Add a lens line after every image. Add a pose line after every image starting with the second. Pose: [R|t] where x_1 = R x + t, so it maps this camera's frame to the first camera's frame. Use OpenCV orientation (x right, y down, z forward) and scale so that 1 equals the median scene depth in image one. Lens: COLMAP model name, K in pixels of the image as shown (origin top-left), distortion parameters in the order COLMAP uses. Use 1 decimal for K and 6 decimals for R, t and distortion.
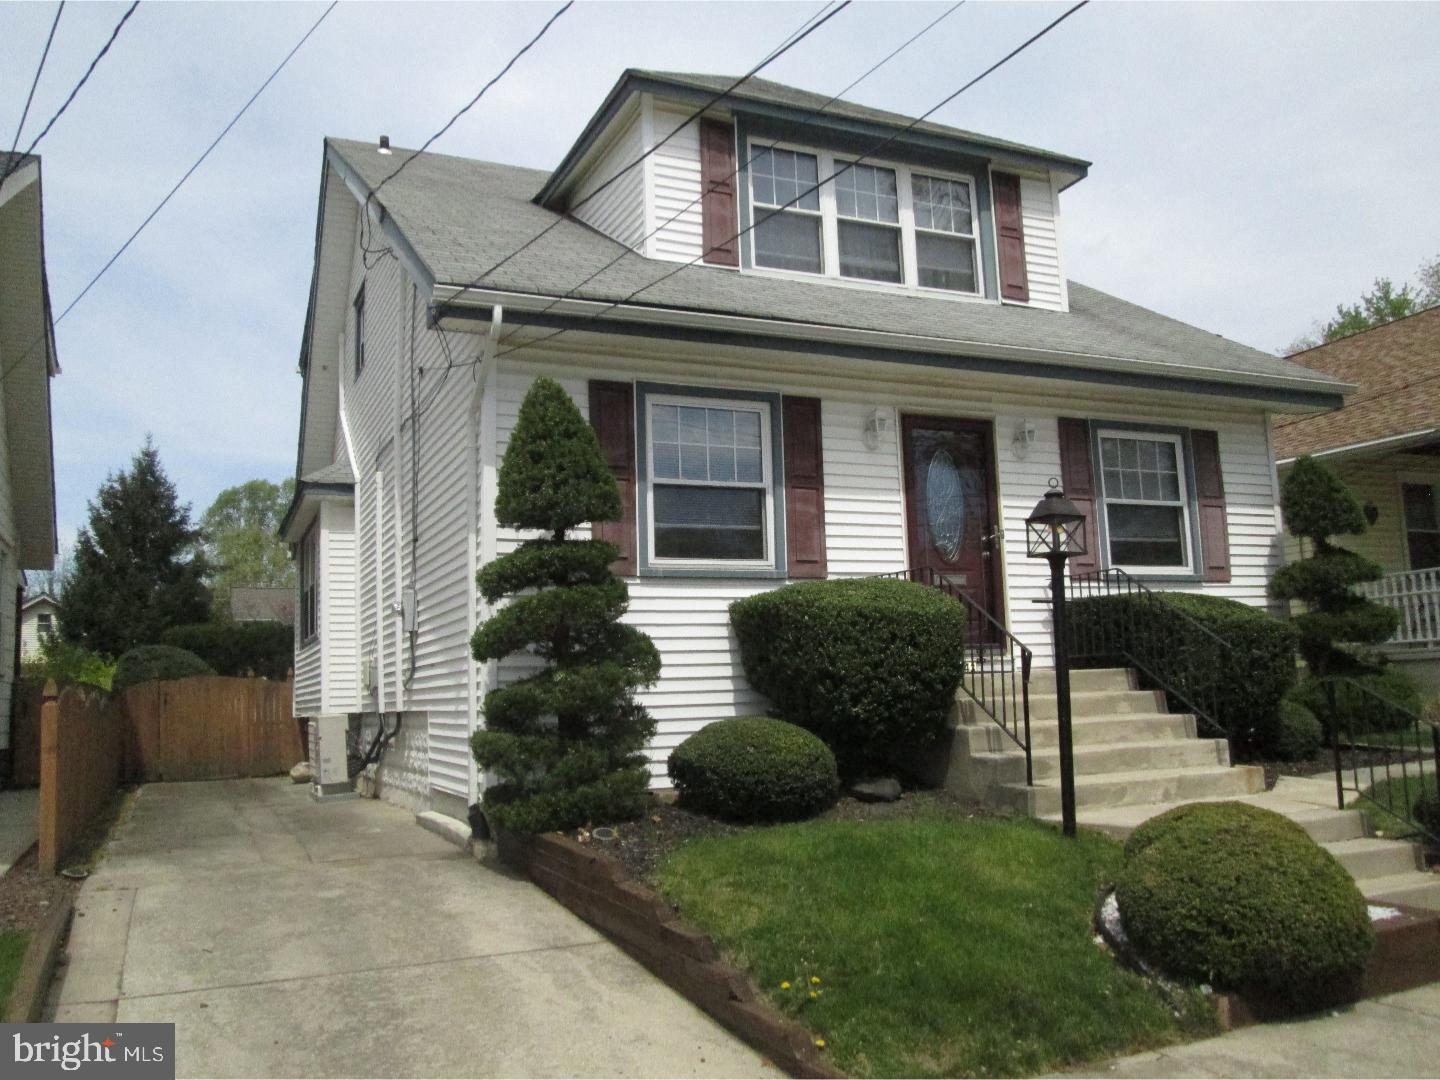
lens RADIAL K [[1193.4, 0, 722.8], [0, 1193.4, 542.7], [0, 0, 1]] dist [-0.053278, 0.023985]
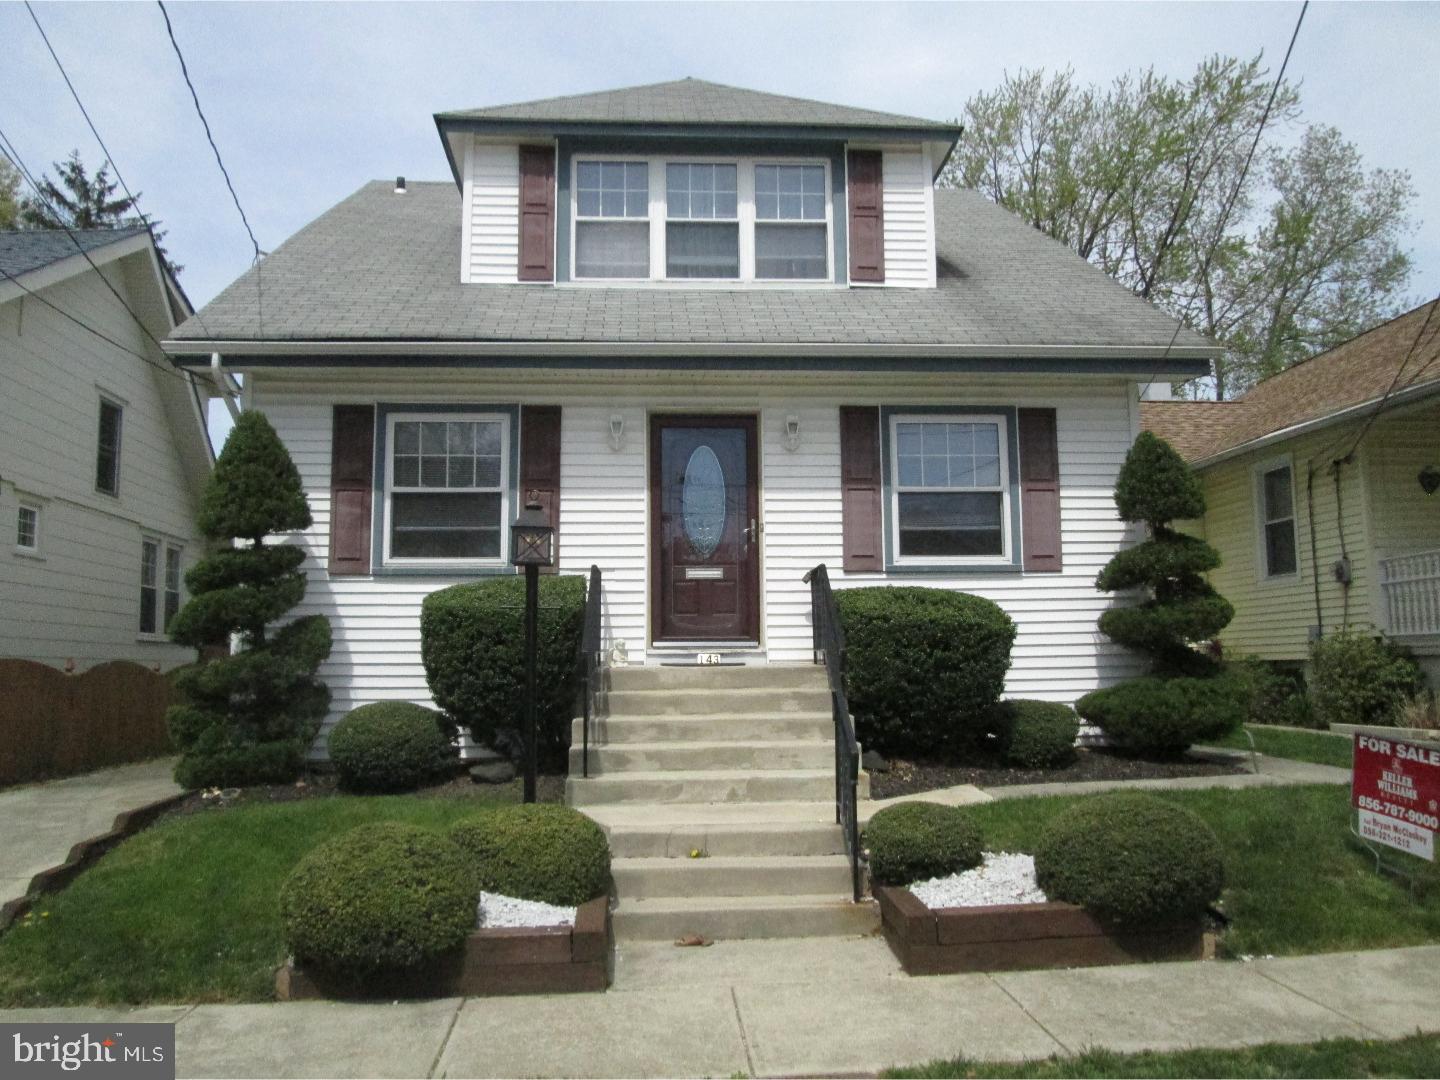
lens RADIAL K [[1193.4, 0, 722.8], [0, 1193.4, 542.7], [0, 0, 1]] dist [-0.053278, 0.023985]
pose [[0.934954, -0.010804, -0.354603, 0.531540], [0.021989, 0.999379, 0.027527, -0.021619], [0.354086, -0.033533, 0.934612, 0.042176]]
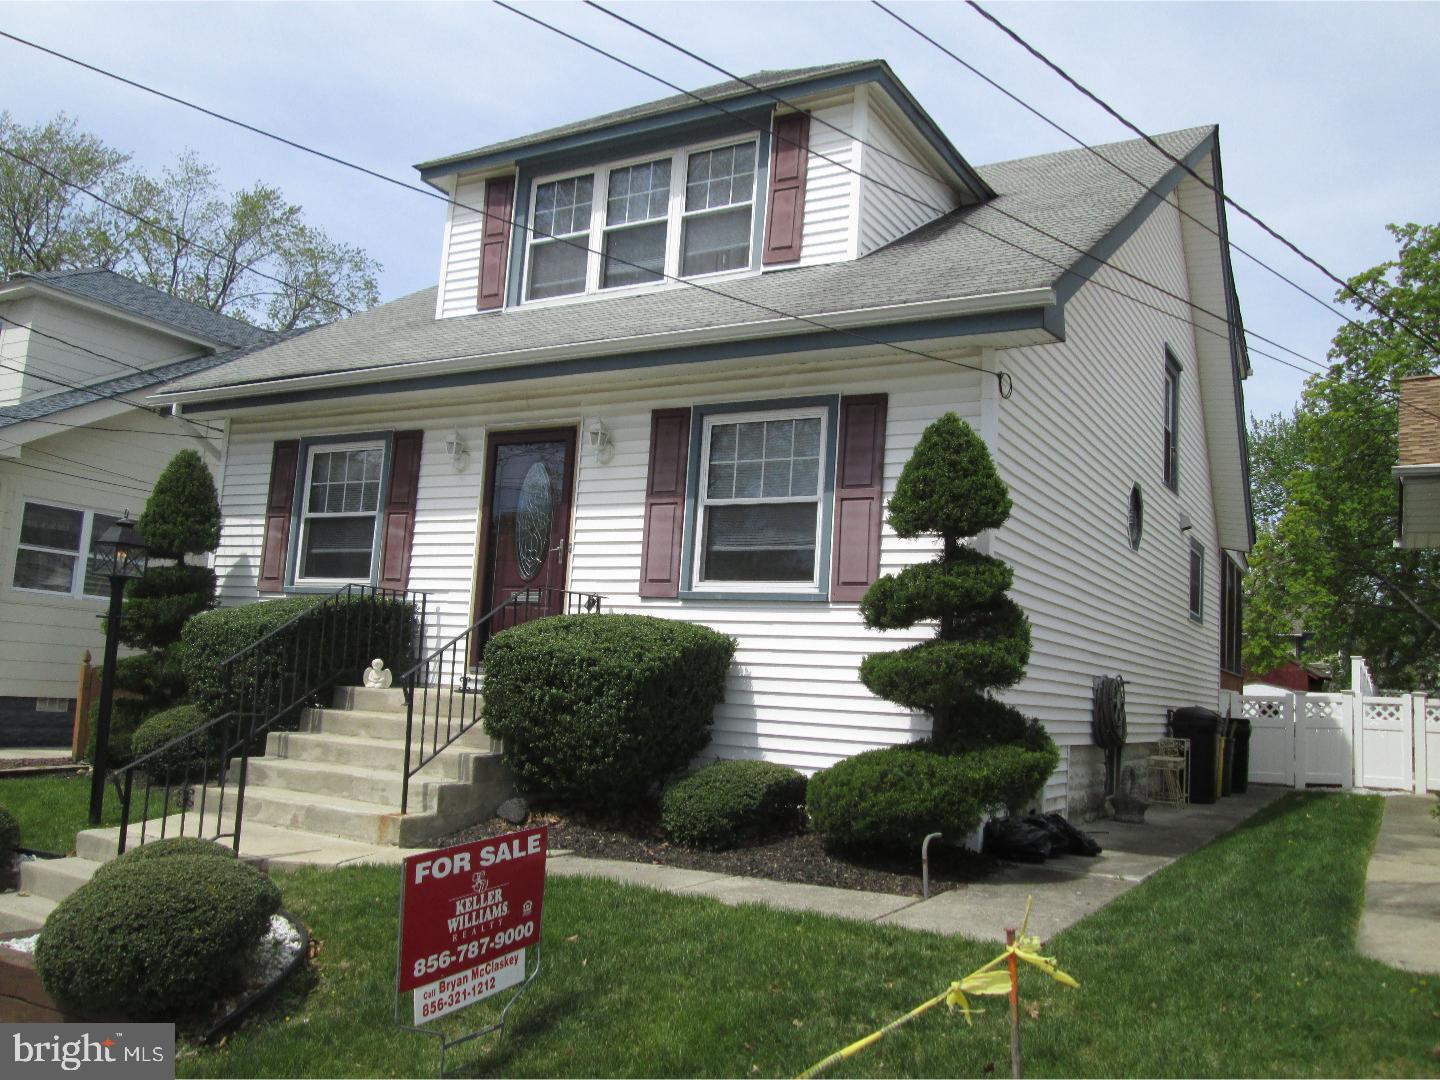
lens RADIAL K [[1193.4, 0, 722.8], [0, 1193.4, 542.7], [0, 0, 1]] dist [-0.053278, 0.023985]
pose [[0.577535, -0.030662, -0.815790, 1.000766], [0.022938, 0.999509, -0.021328, 0.010426], [0.816044, -0.006395, 0.577955, 0.531504]]
